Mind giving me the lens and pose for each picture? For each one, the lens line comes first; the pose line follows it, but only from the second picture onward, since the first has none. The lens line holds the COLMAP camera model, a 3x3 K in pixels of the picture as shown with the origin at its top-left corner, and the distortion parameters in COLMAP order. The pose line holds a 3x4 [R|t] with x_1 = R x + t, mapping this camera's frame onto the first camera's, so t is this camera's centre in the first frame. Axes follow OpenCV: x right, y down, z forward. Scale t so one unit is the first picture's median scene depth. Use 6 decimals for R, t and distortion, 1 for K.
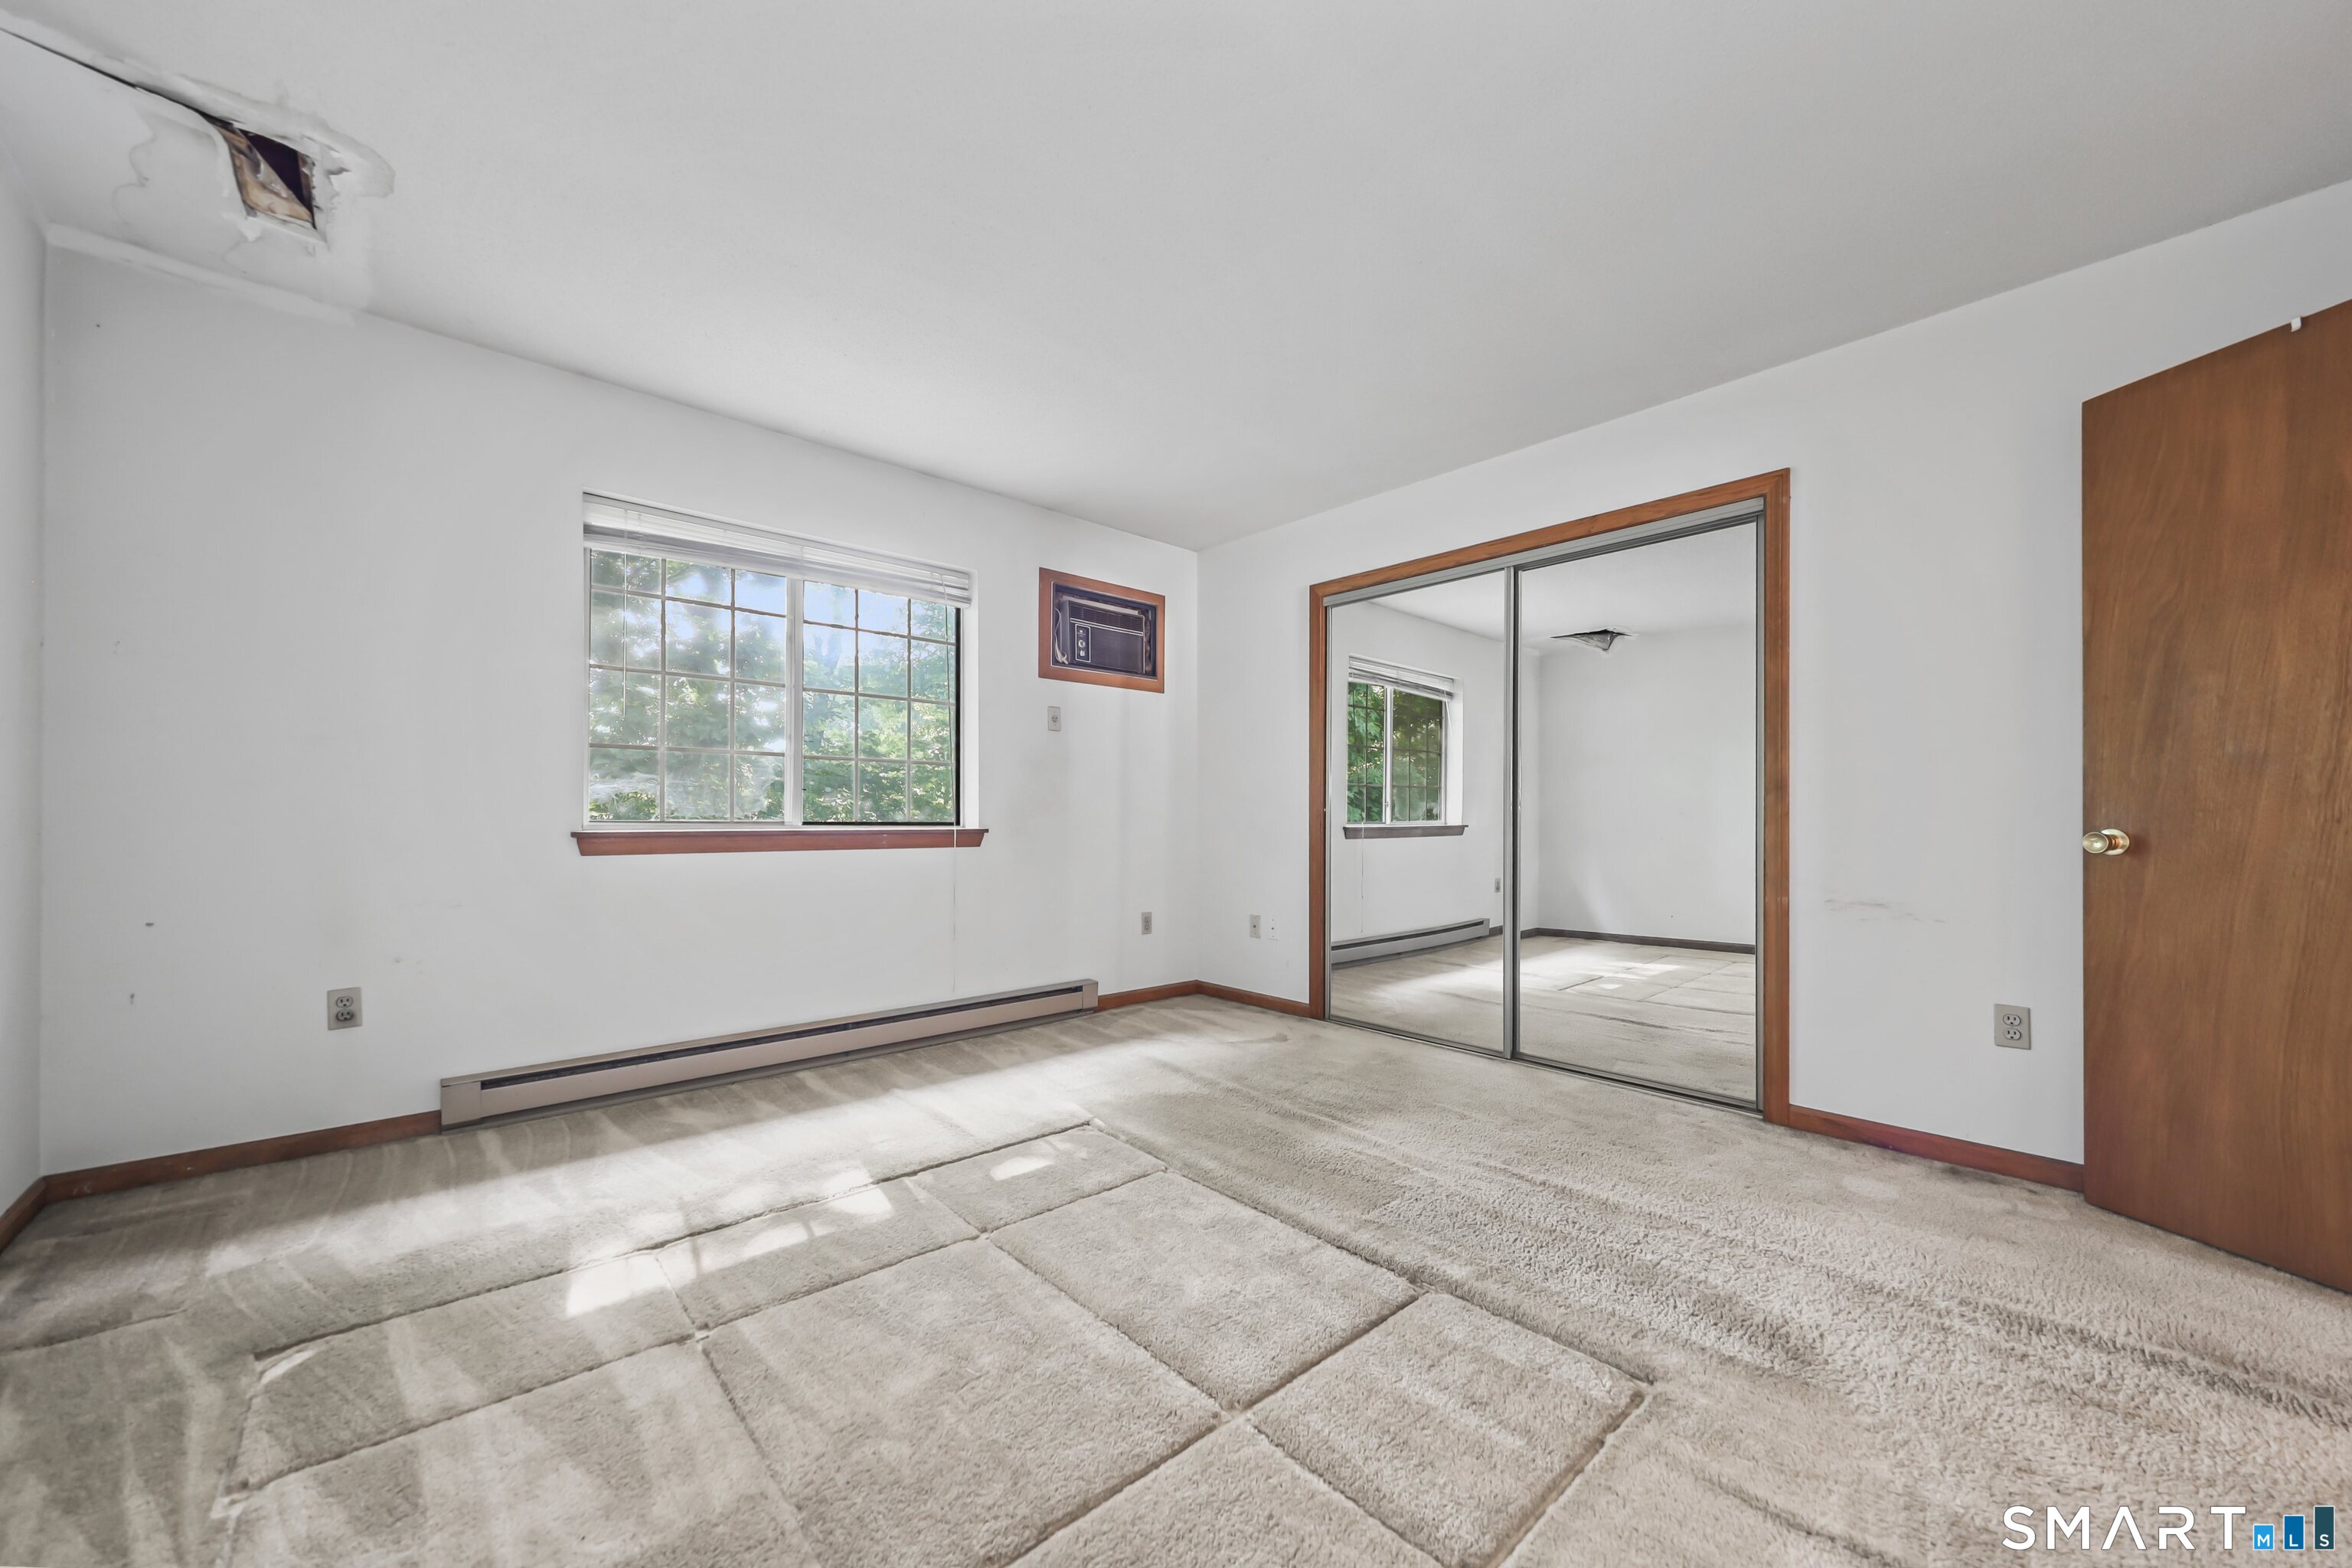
lens RADIAL K [[870.4, 0, 1174.2], [0, 870.4, 817.3], [0, 0, 1]] dist [0.000401, 0.000021]
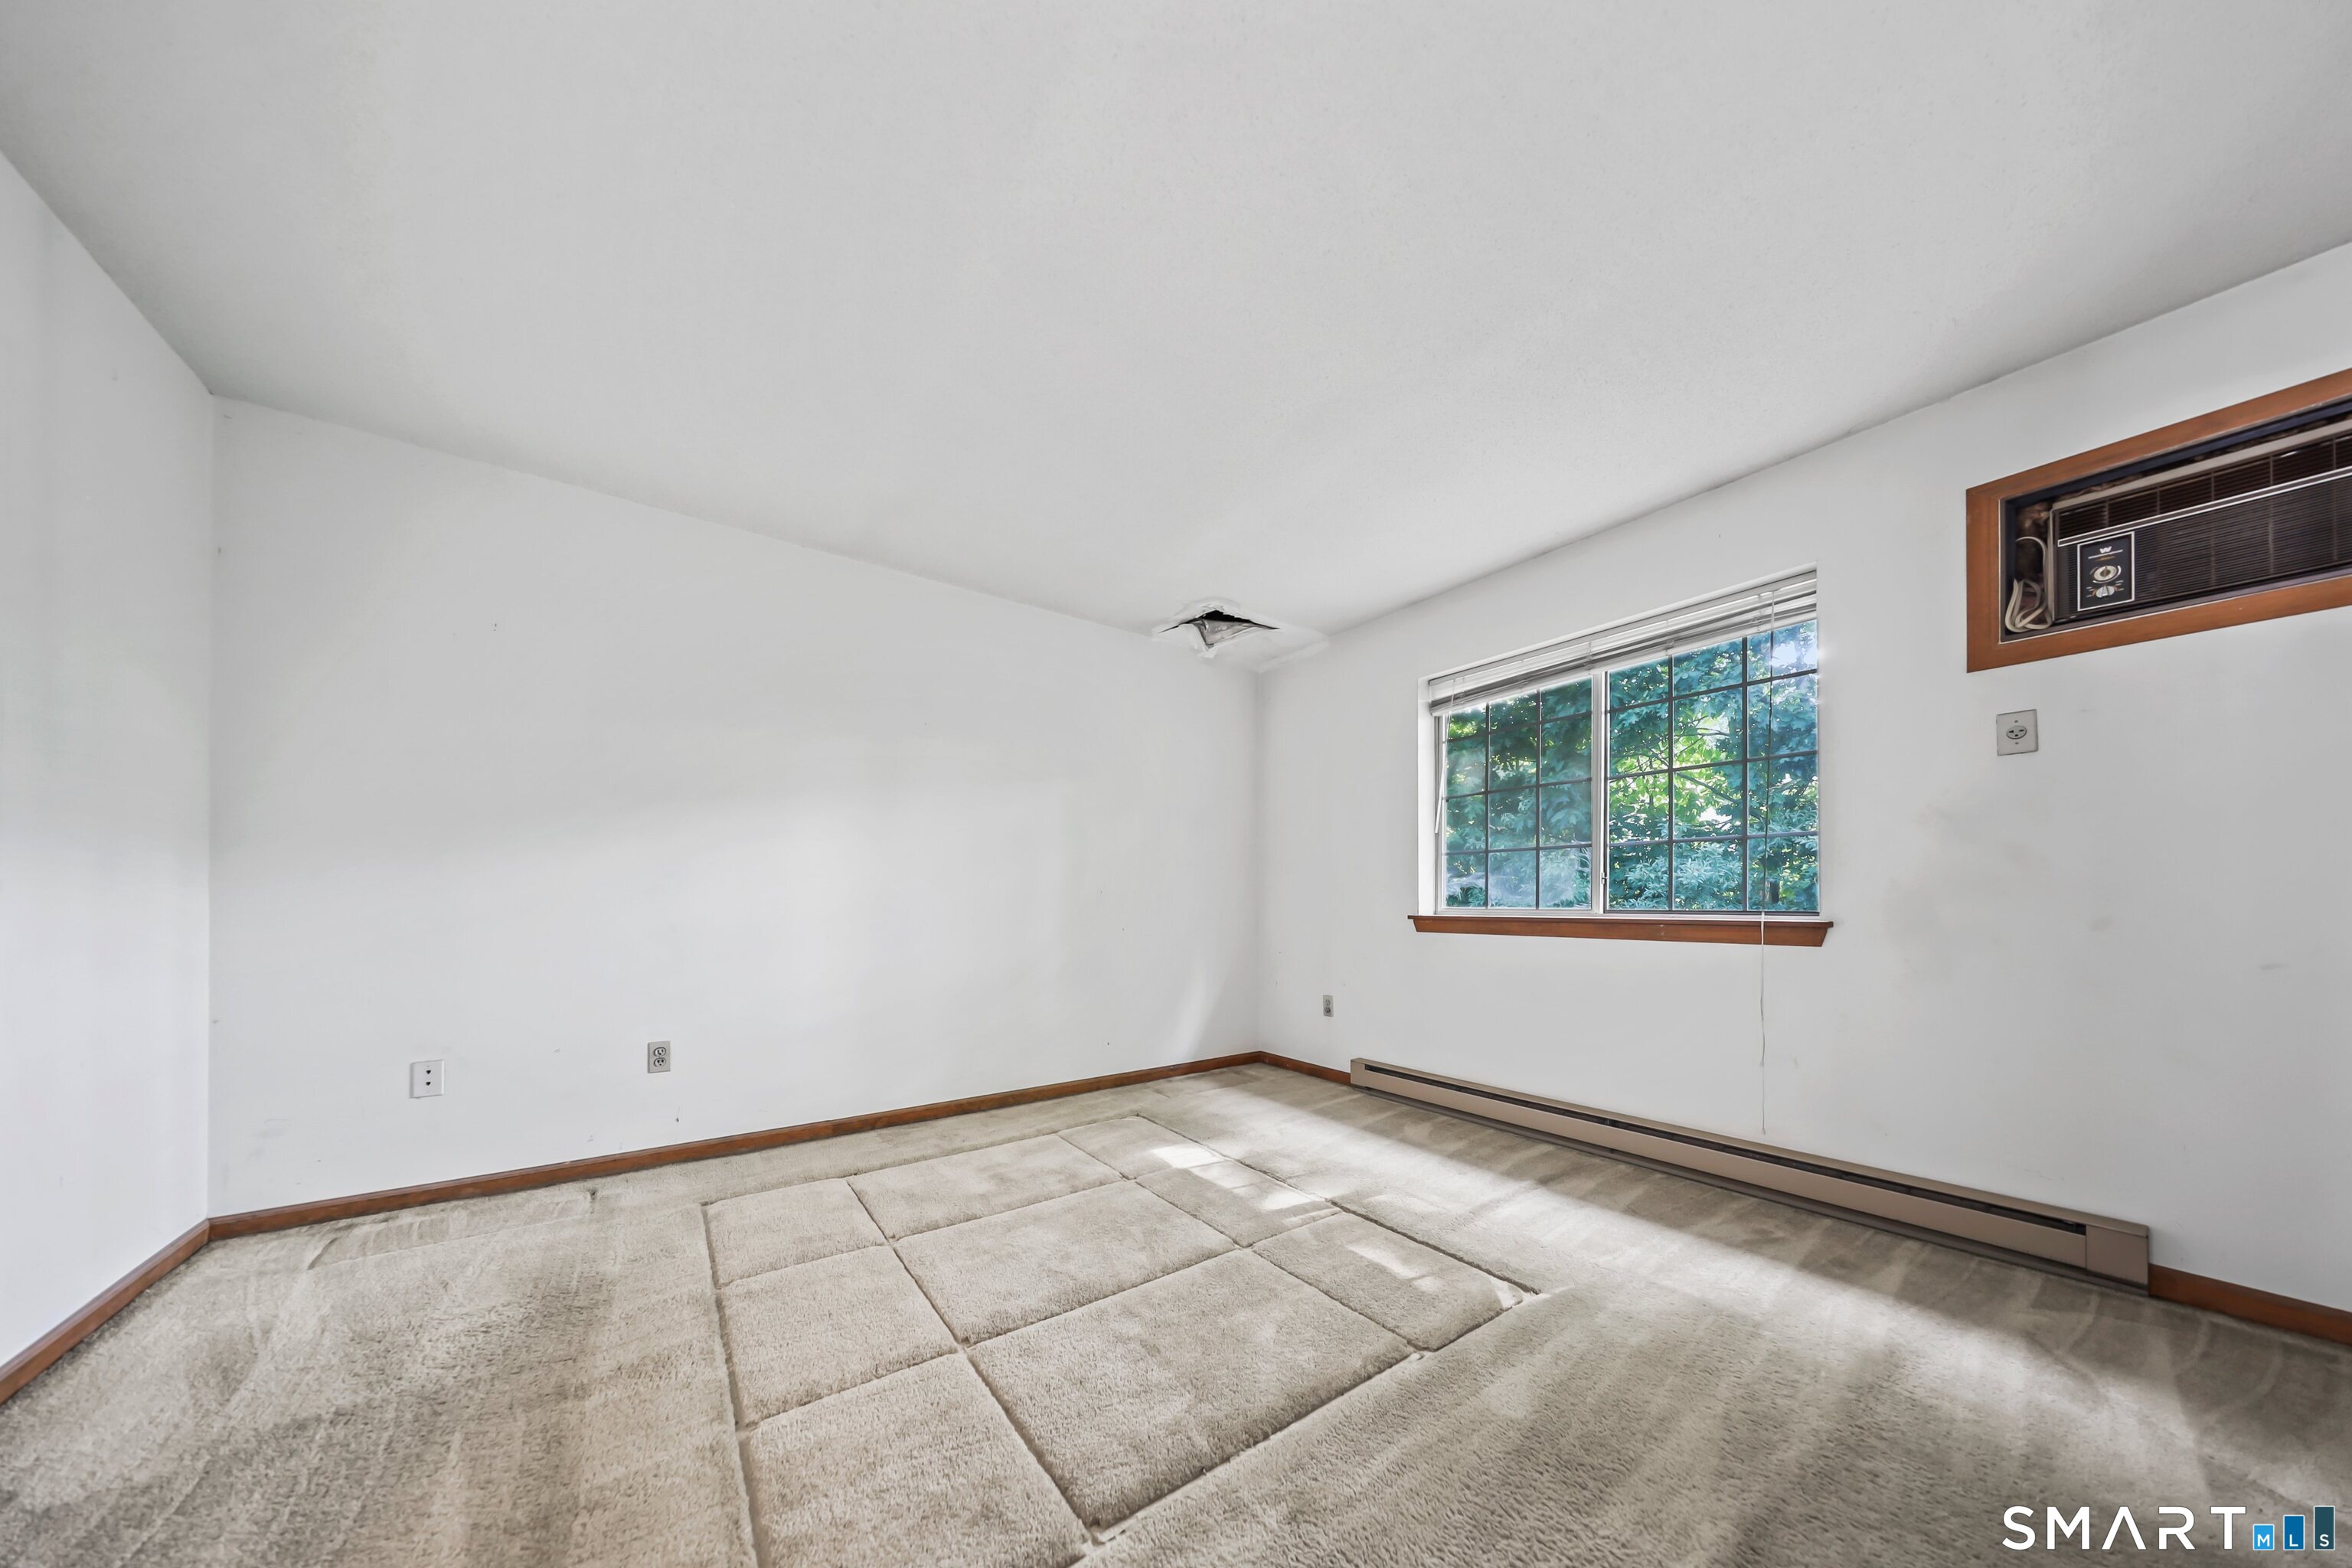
lens RADIAL K [[728.2, 0, 1171.2], [0, 728.2, 901.7], [0, 0, 1]] dist [-0.000975, -0.000078]
pose [[-0.114003, -0.008064, -0.993448, 0.553721], [-0.002439, 0.999966, -0.007837, 0.004122], [0.993477, 0.001529, -0.114019, 0.698267]]
